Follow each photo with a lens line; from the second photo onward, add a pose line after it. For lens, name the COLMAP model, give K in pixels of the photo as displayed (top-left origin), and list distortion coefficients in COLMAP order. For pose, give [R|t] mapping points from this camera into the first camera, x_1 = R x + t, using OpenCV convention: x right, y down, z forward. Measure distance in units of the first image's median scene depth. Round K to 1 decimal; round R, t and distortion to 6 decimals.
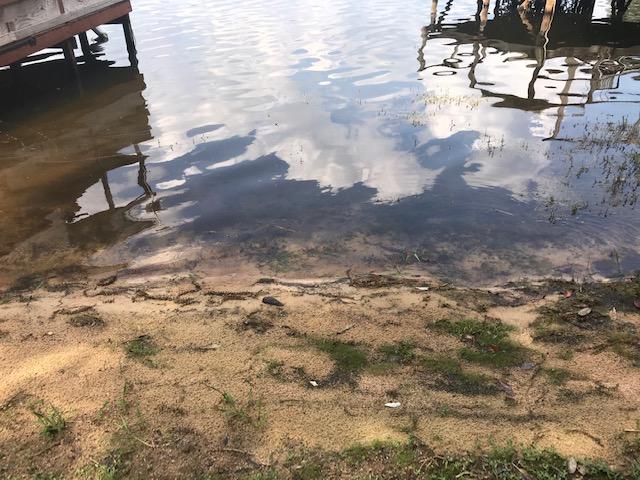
lens RADIAL K [[527.1, 0, 315.9], [0, 527.1, 229.0], [0, 0, 1]] dist [0.005203, -0.001126]
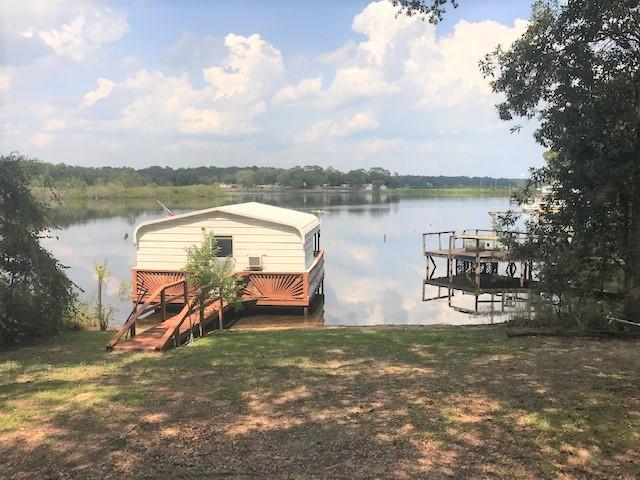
lens RADIAL K [[527.1, 0, 315.9], [0, 527.1, 229.0], [0, 0, 1]] dist [0.005203, -0.001126]
pose [[0.998972, 0.016048, 0.042388, -0.457697], [0.004209, 0.898328, -0.439304, 0.517156], [-0.045128, 0.439031, 0.897338, -1.387074]]
